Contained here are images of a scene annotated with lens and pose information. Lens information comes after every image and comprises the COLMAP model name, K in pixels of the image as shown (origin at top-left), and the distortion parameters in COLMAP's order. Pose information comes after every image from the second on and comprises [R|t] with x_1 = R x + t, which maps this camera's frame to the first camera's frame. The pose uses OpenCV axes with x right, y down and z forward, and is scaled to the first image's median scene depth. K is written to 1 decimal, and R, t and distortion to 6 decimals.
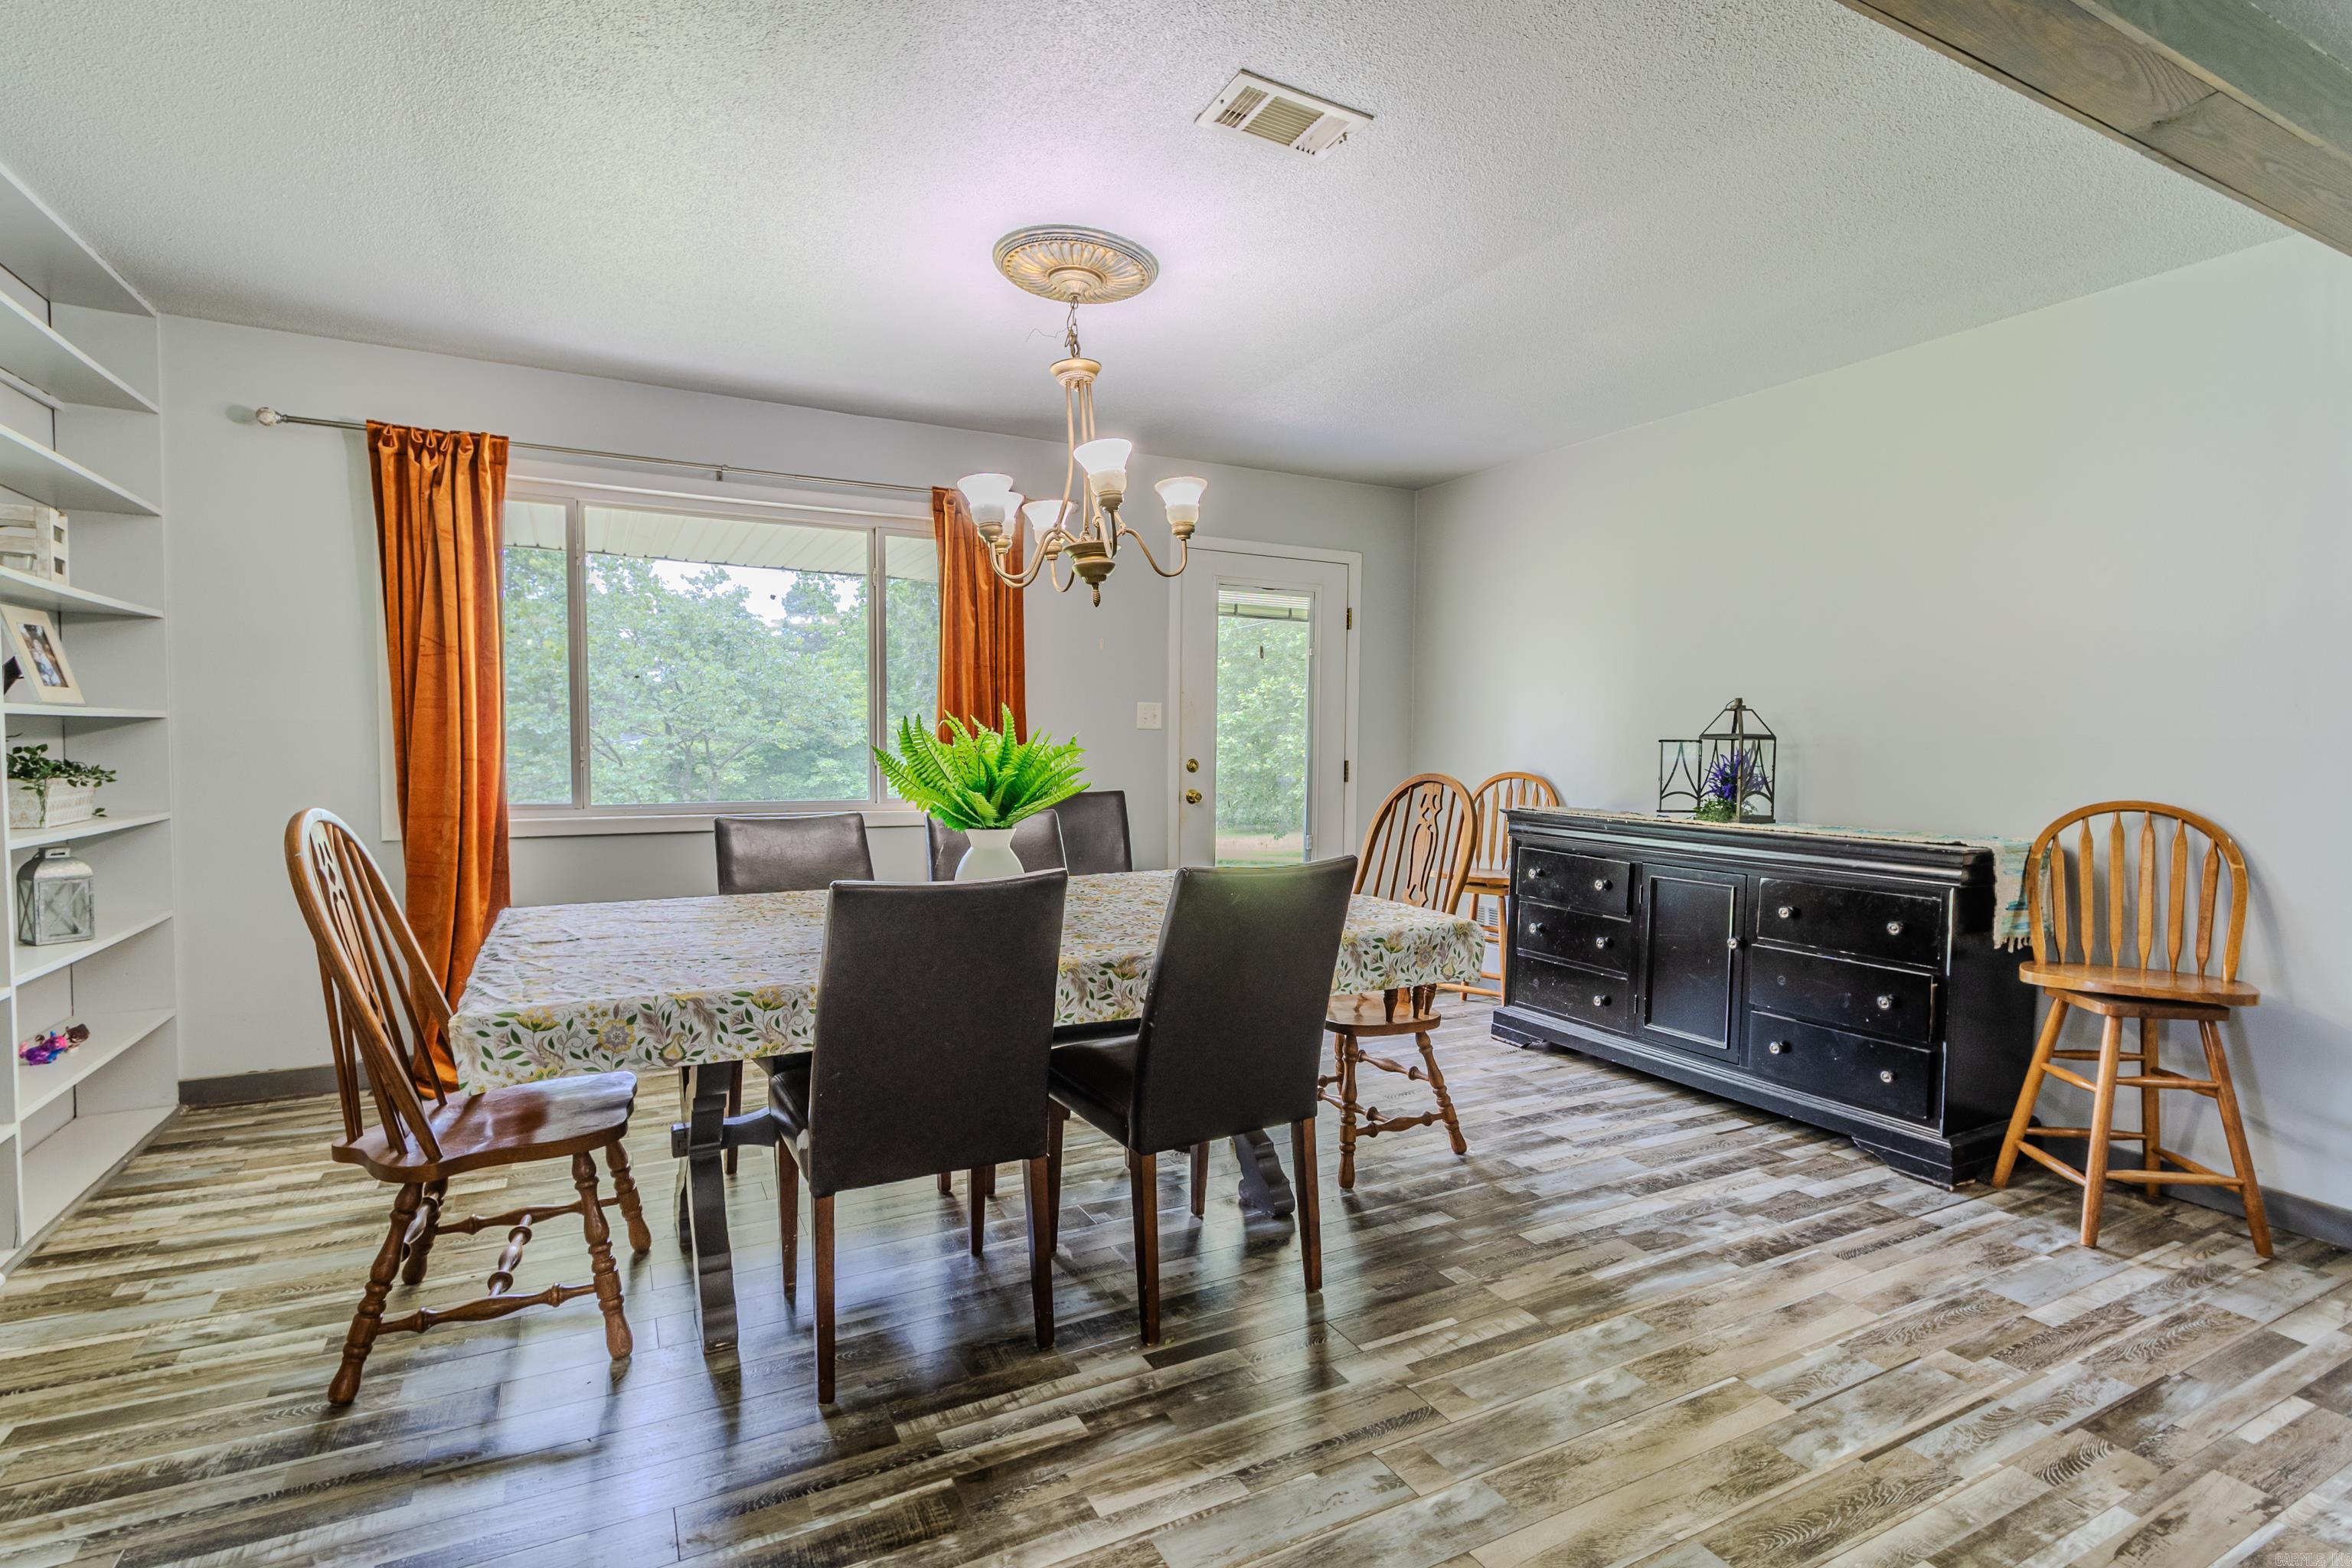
lens RADIAL K [[1119.6, 0, 1182.7], [0, 1119.6, 802.5], [0, 0, 1]] dist [0.022590, -0.000116]
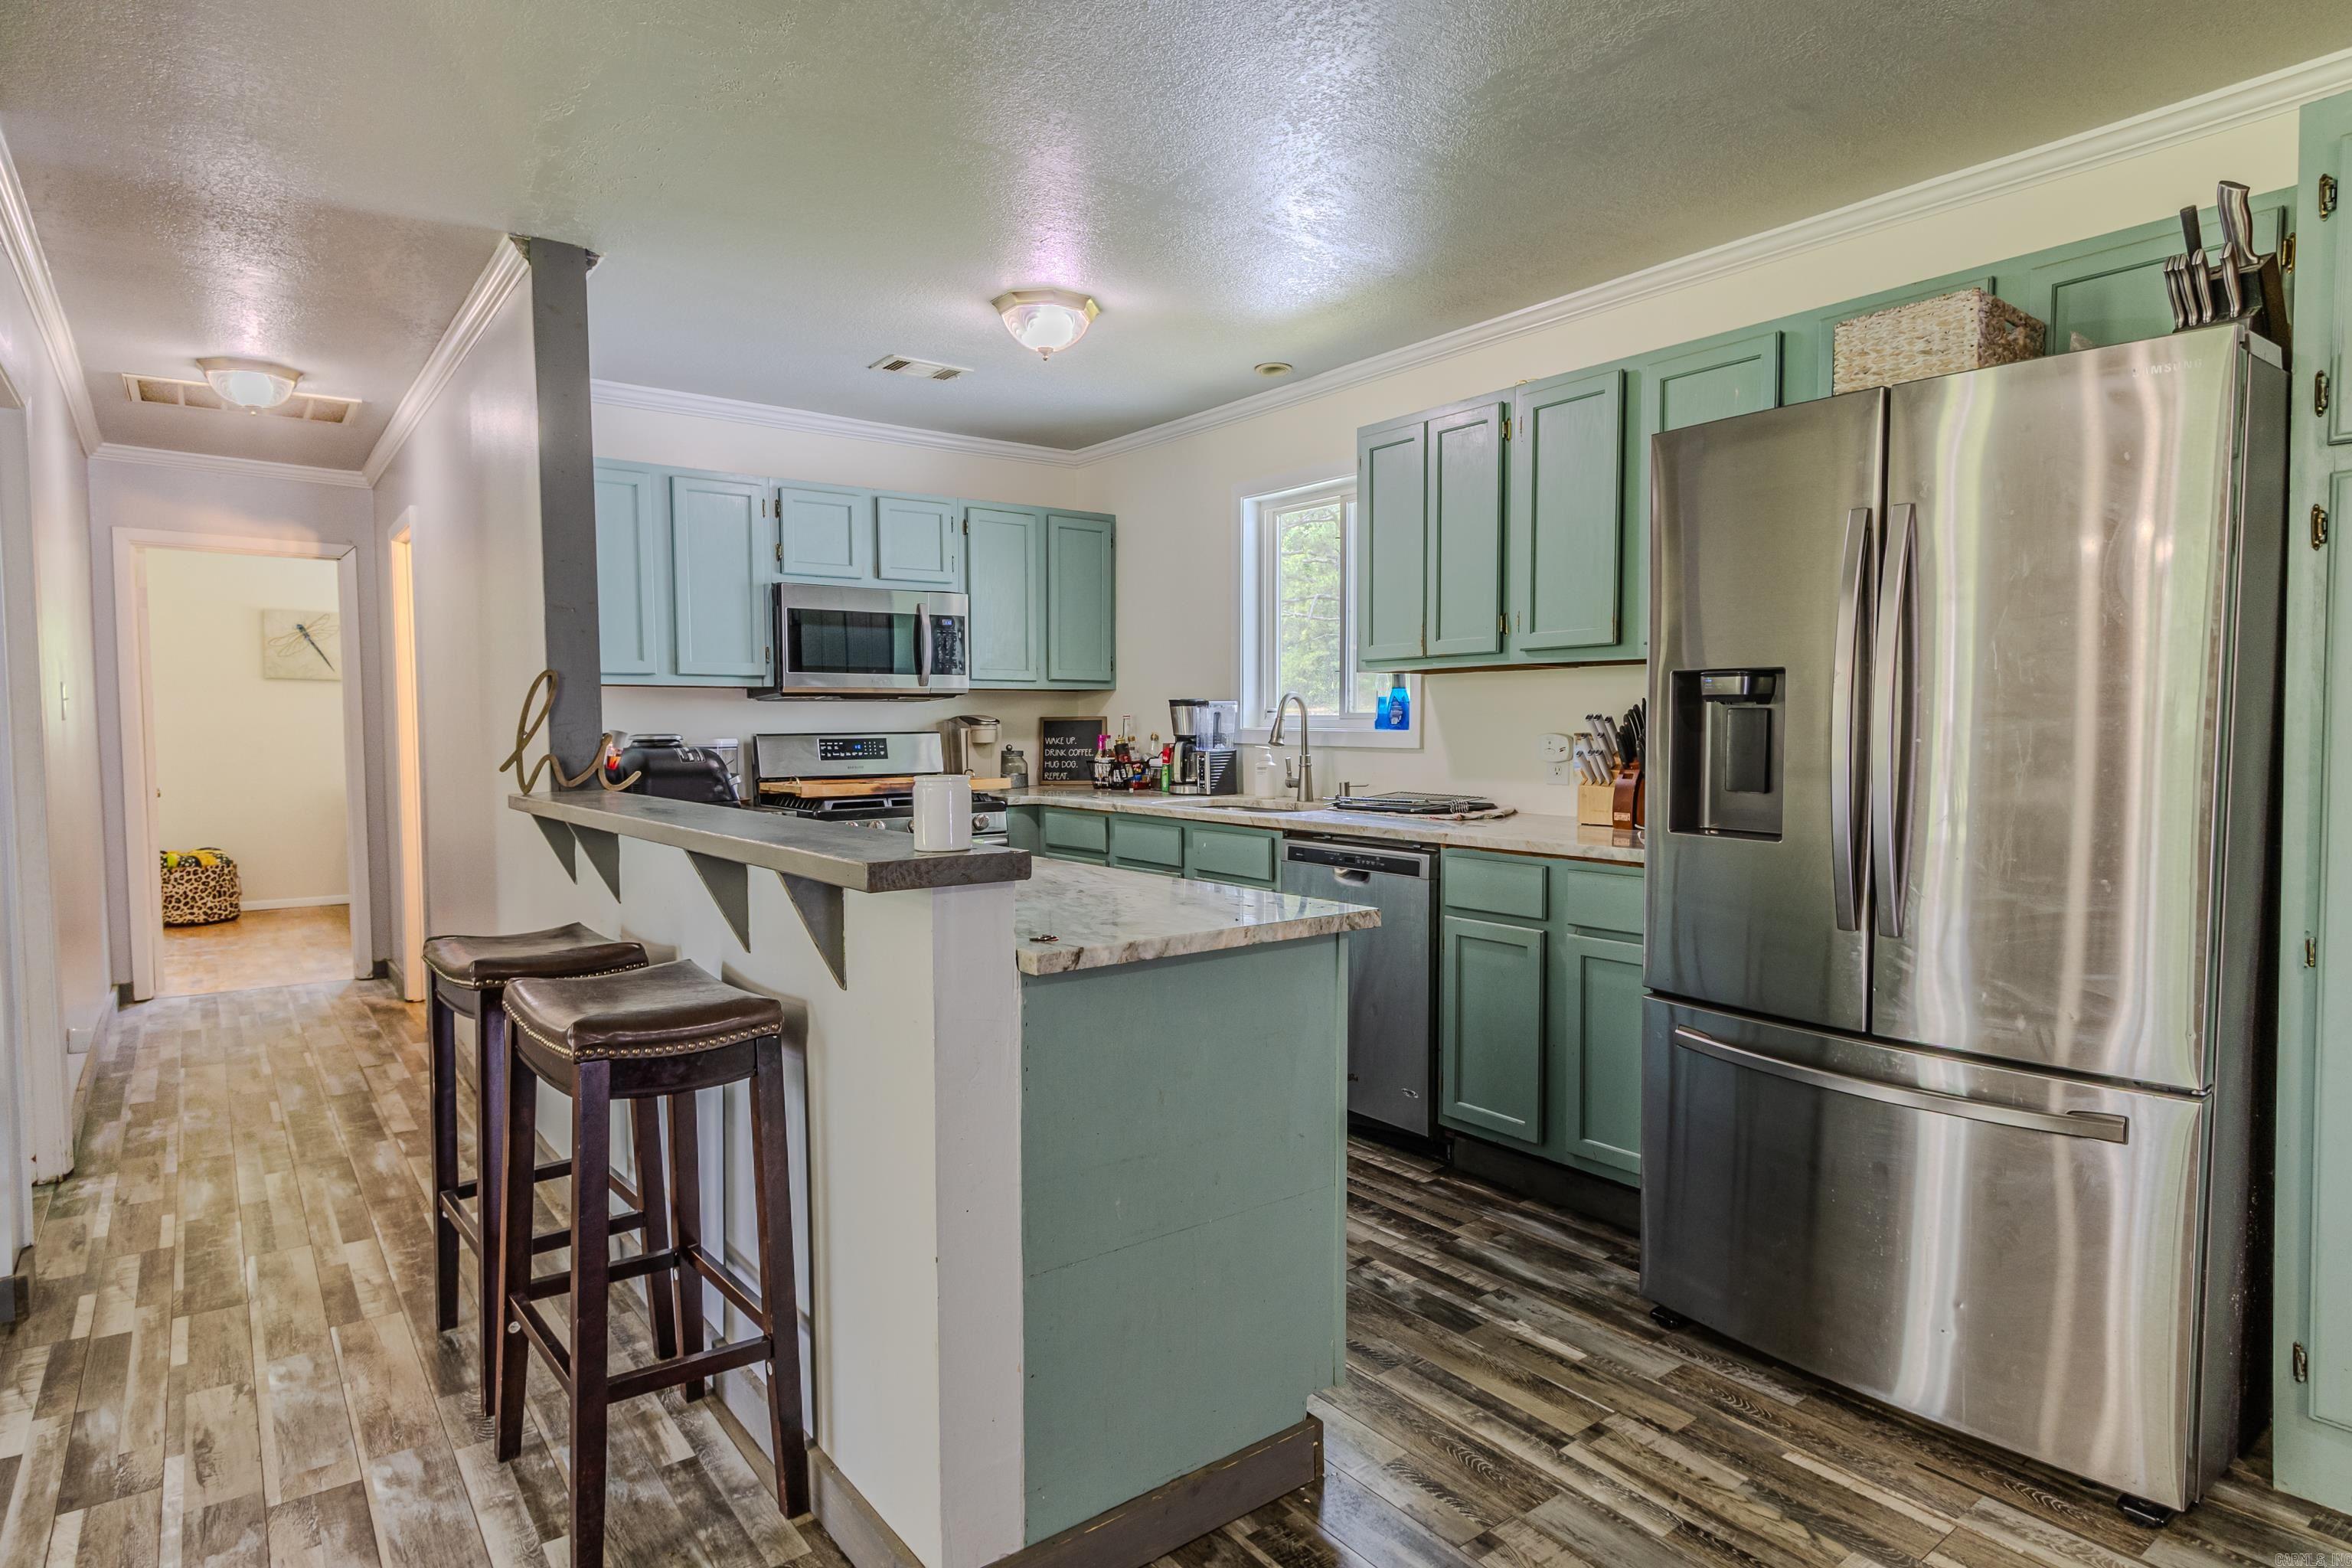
lens RADIAL K [[1288.4, 0, 1184.5], [0, 1288.4, 796.1], [0, 0, 1]] dist [0.008823, -0.005846]
pose [[-0.172947, -0.056061, 0.983334, -0.055718], [0.060022, 0.995923, 0.067335, -0.015664], [-0.983101, 0.070667, -0.168877, 0.243161]]
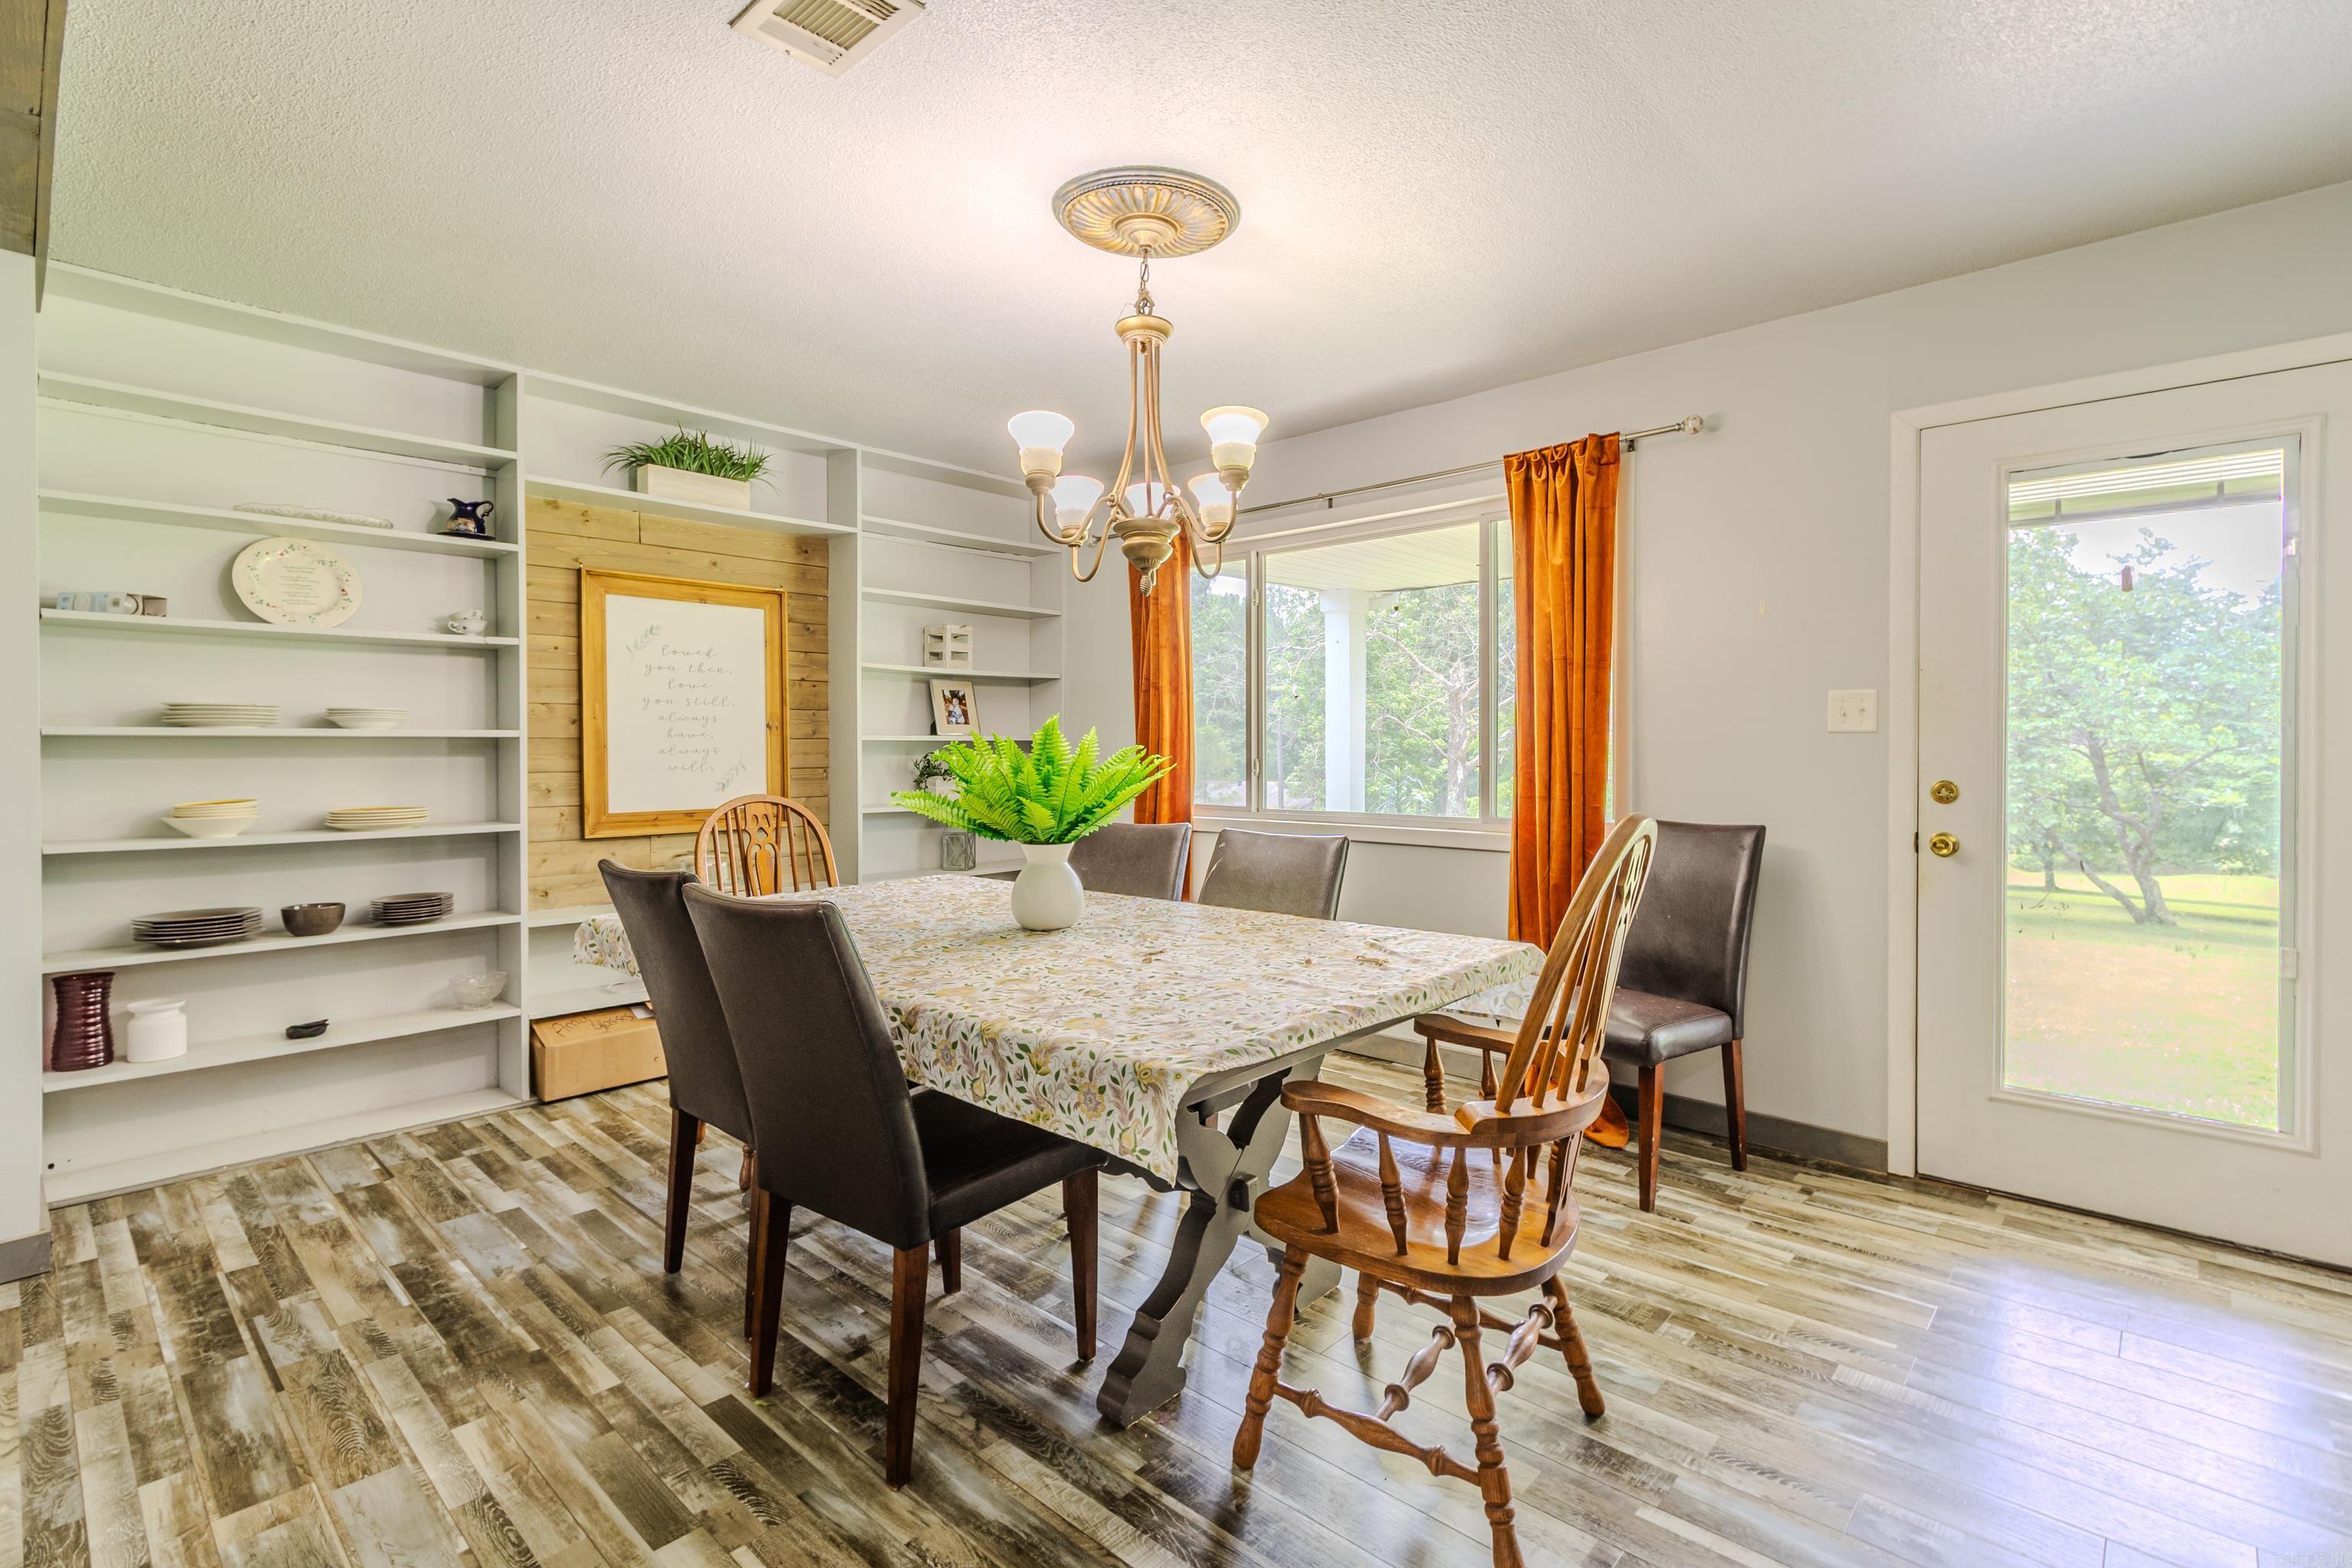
lens RADIAL K [[1060.6, 0, 1186.8], [0, 1060.6, 776.0], [0, 0, 1]] dist [0.000945, -0.001660]
pose [[0.348922, 0.012669, -0.937066, 0.718531], [-0.049844, 0.998744, -0.005057, -0.033936], [0.935825, 0.048472, 0.349116, 0.790007]]
